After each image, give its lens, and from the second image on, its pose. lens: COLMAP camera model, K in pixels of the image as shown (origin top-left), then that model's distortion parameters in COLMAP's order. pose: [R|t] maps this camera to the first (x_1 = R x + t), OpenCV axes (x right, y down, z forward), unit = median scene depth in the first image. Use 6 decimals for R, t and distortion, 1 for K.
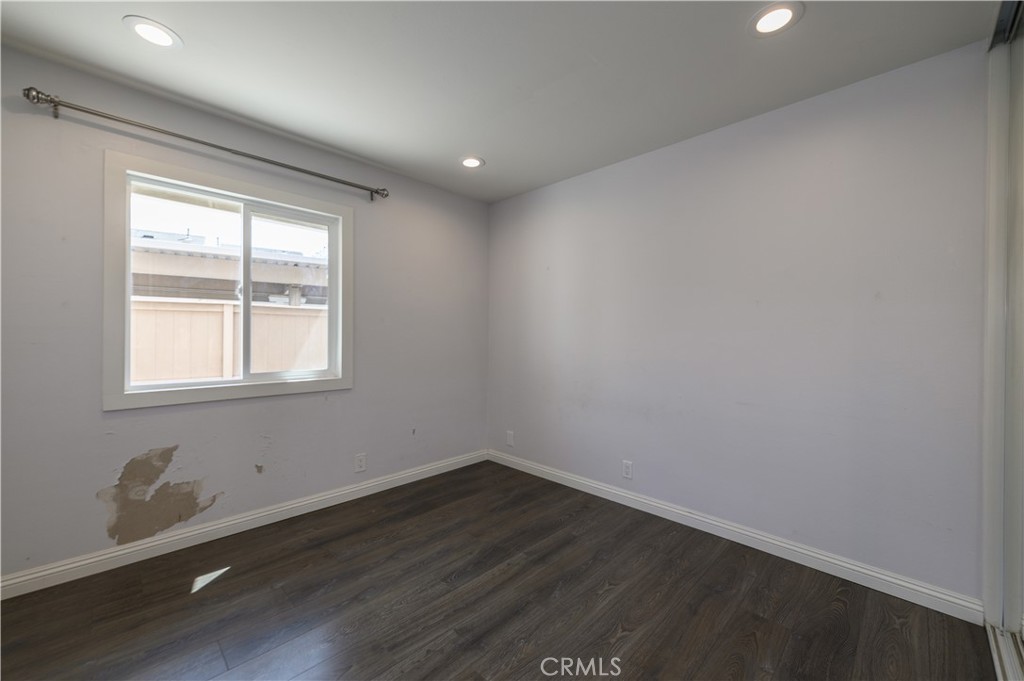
lens RADIAL K [[402.5, 0, 514.0], [0, 402.5, 336.6], [0, 0, 1]] dist [0.001165, -0.000186]
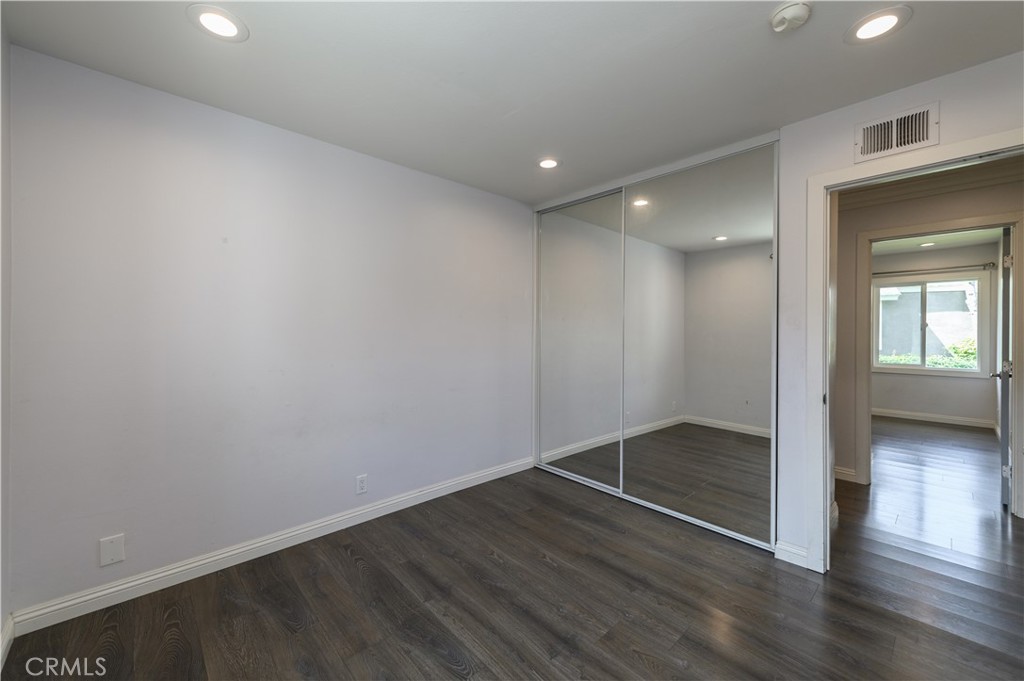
lens RADIAL K [[402.5, 0, 513.5], [0, 402.5, 334.6], [0, 0, 1]] dist [0.001165, -0.000186]
pose [[0.045967, -0.023741, 0.998661, -0.847862], [0.000553, 0.999718, 0.023740, -0.054581], [-0.998943, -0.000539, 0.045967, 0.809445]]
